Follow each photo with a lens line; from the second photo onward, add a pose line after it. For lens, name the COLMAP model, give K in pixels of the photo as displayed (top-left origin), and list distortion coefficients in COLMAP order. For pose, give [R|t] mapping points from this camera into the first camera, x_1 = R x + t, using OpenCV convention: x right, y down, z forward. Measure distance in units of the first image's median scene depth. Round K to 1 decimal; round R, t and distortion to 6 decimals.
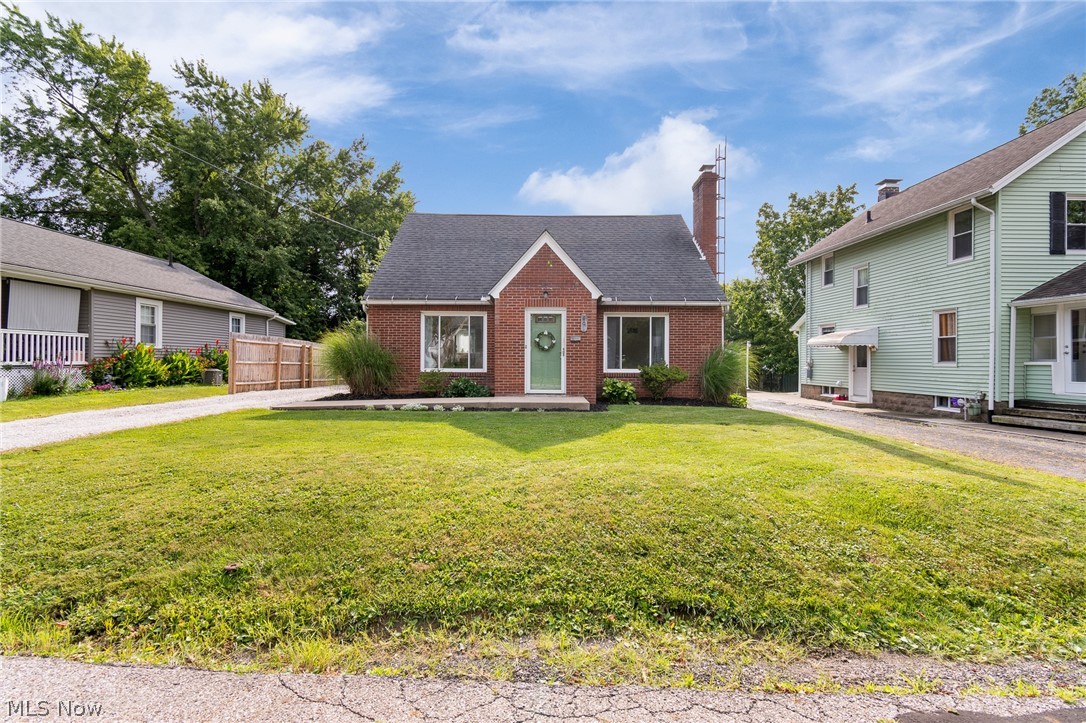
lens RADIAL K [[478.2, 0, 536.6], [0, 478.2, 358.4], [0, 0, 1]] dist [-0.001399, -0.000901]
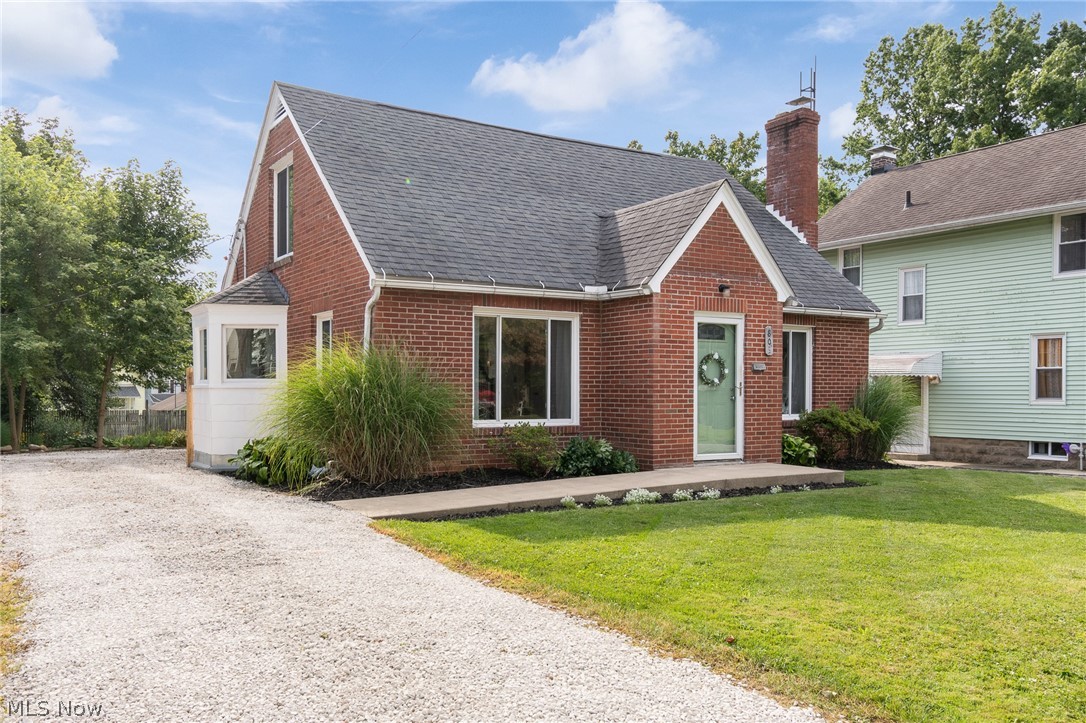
lens RADIAL K [[896.6, 0, 542.1], [0, 896.6, 390.2], [0, 0, 1]] dist [-0.011116, -0.004134]
pose [[0.854151, -0.002894, 0.520016, -0.663464], [-0.001003, 0.999973, 0.007213, -0.017387], [-0.520023, -0.006682, 0.854126, 0.160075]]
